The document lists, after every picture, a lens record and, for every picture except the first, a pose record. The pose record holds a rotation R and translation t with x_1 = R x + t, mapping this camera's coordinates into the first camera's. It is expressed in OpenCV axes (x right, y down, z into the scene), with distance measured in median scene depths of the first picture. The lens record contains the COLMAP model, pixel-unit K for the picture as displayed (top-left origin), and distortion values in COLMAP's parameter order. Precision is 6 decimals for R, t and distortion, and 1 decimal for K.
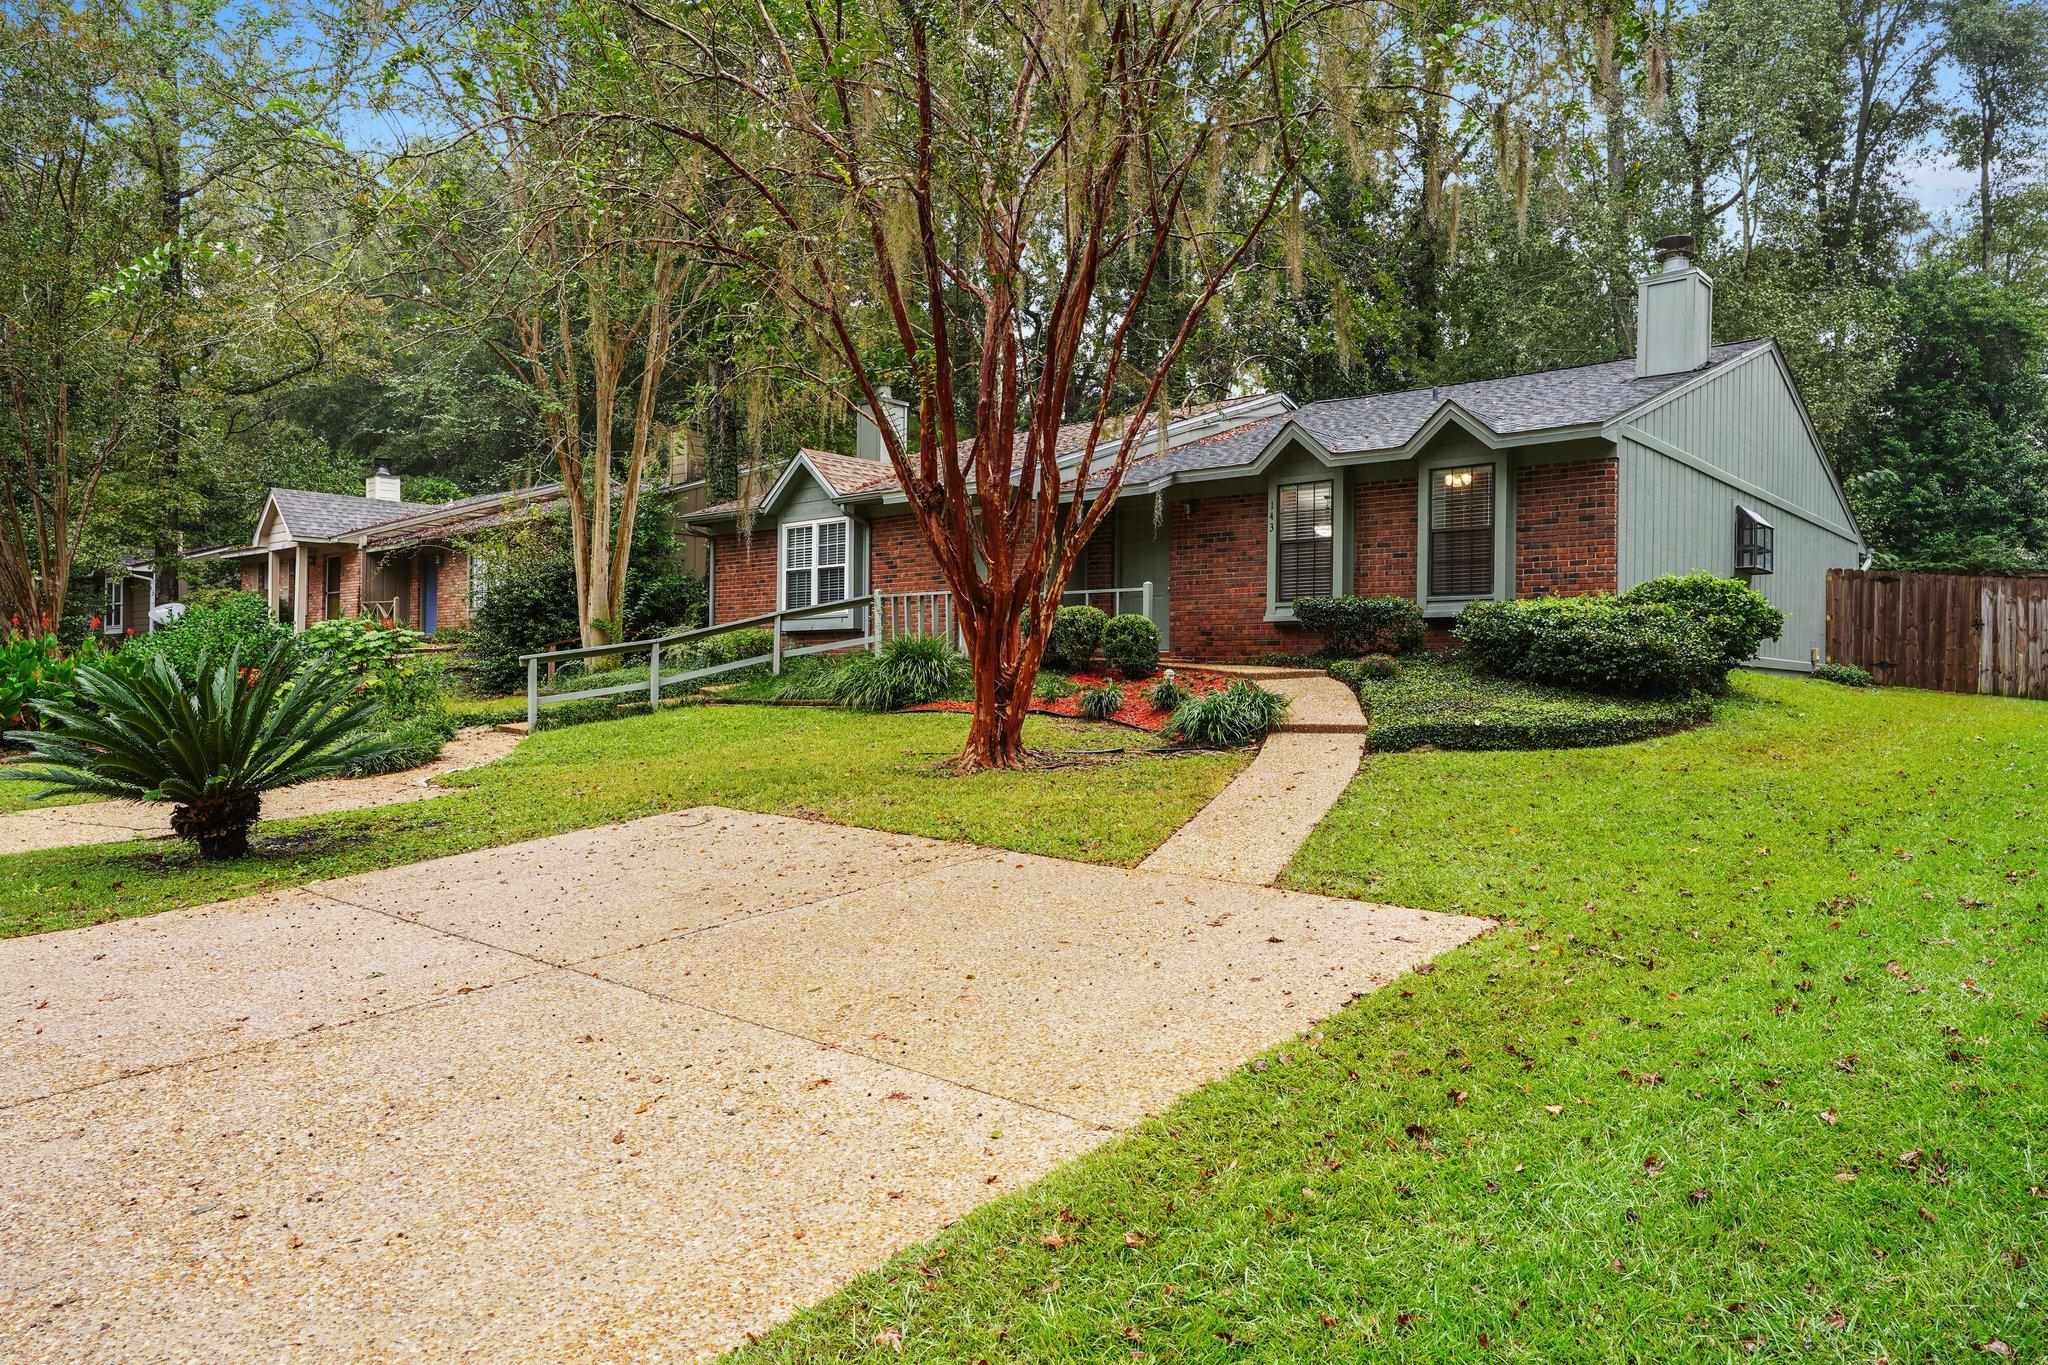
lens RADIAL K [[1434.1, 0, 1026.7], [0, 1434.1, 679.1], [0, 0, 1]] dist [0.032105, 0.005583]
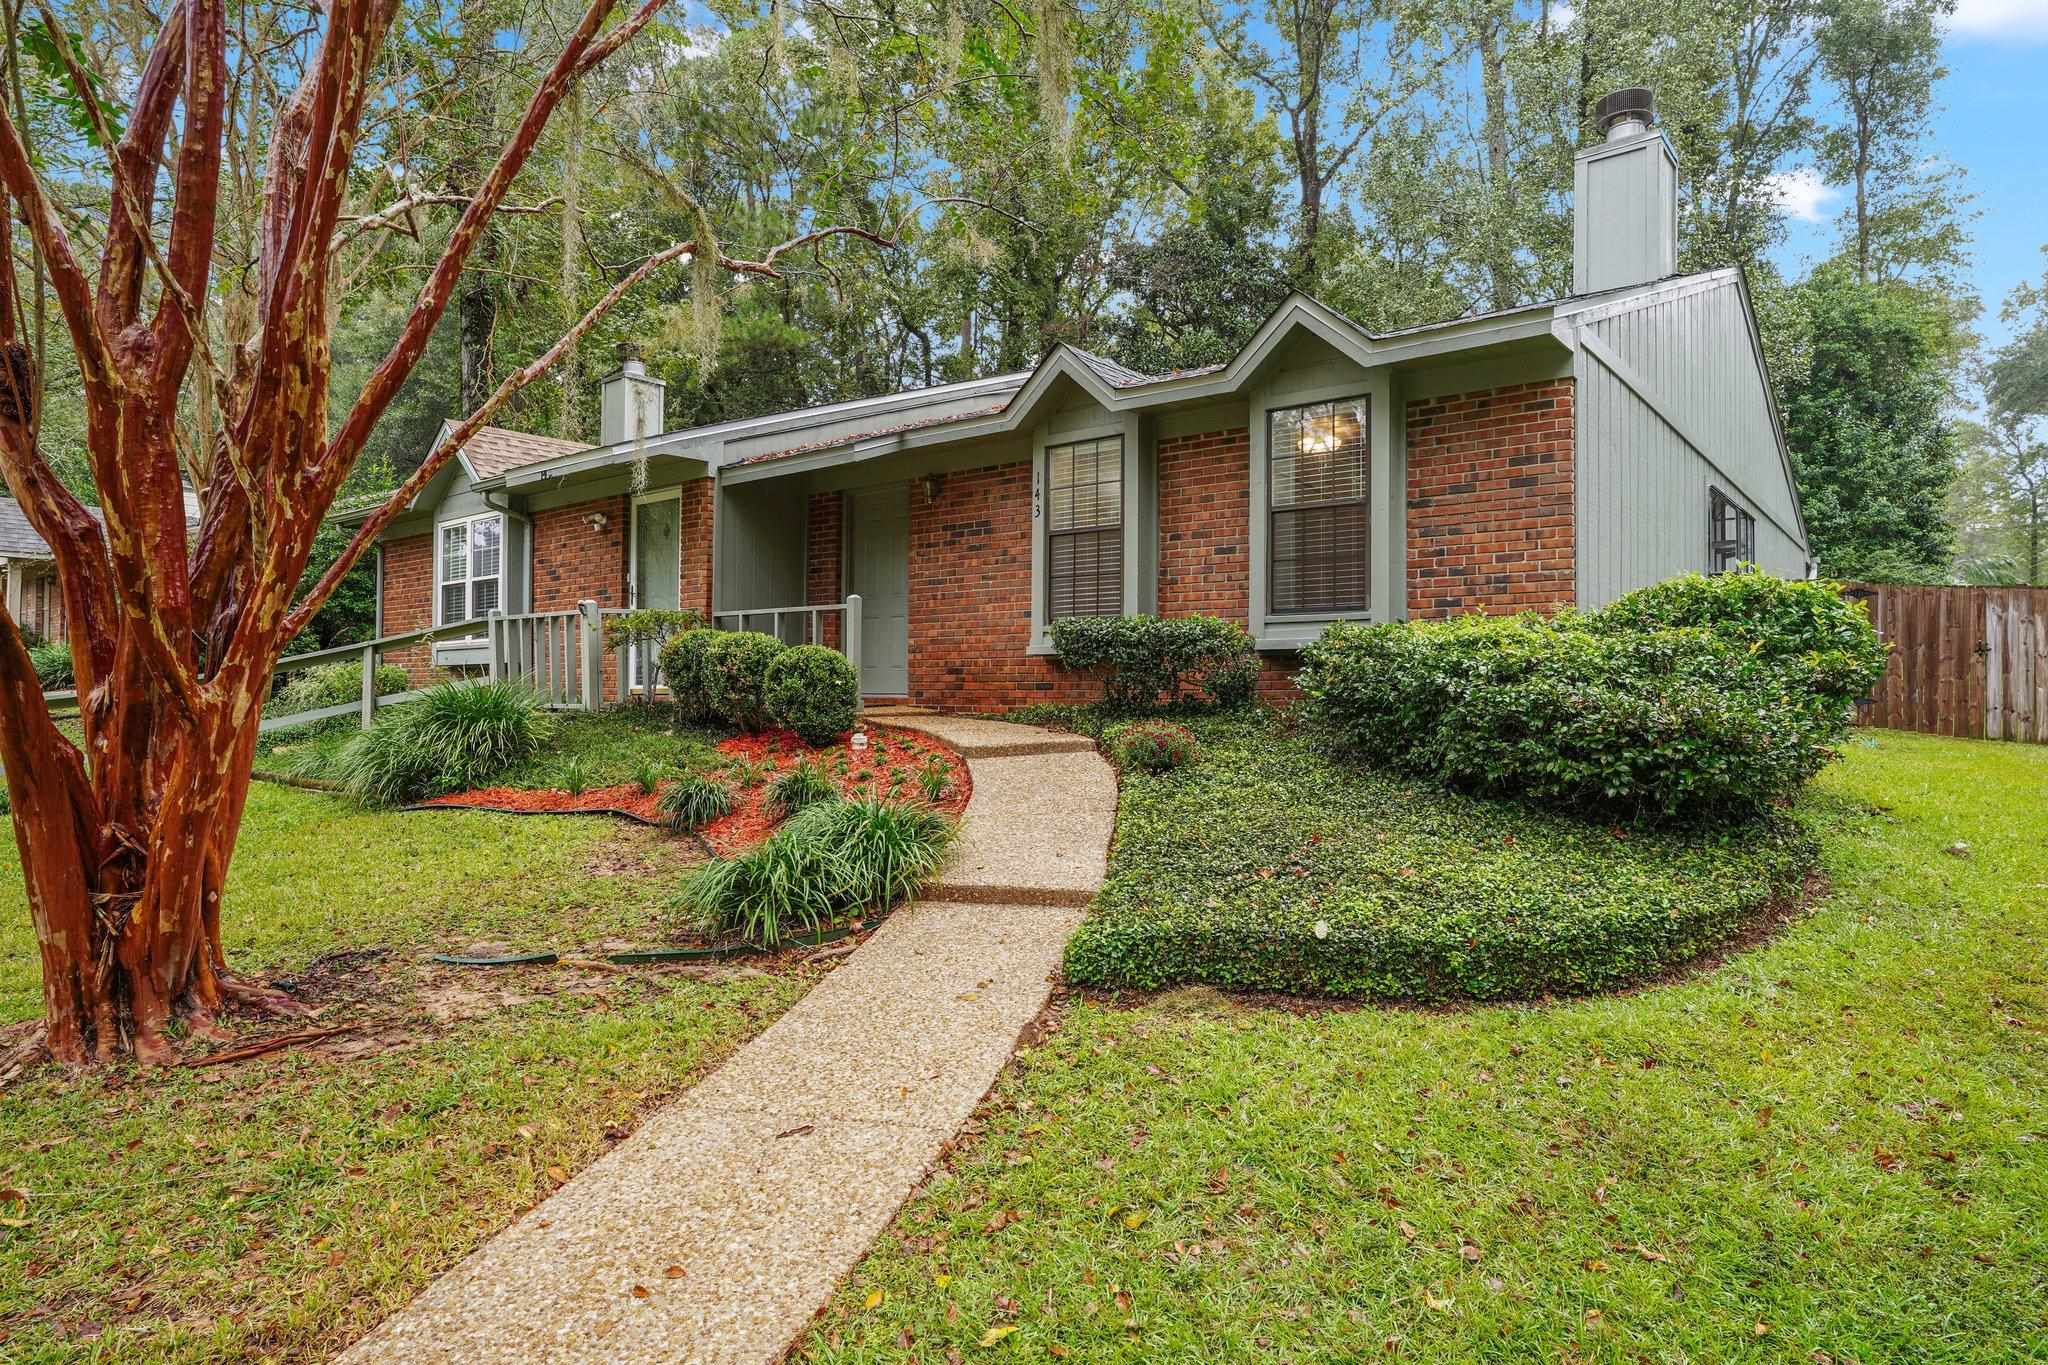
lens RADIAL K [[1227.8, 0, 1020.1], [0, 1227.8, 682.0], [0, 0, 1]] dist [-0.008775, -0.001832]
pose [[0.999627, -0.006055, 0.026644, 0.146878], [0.006171, 0.999972, -0.004289, -0.025212], [-0.026618, 0.004452, 0.999636, 0.439542]]
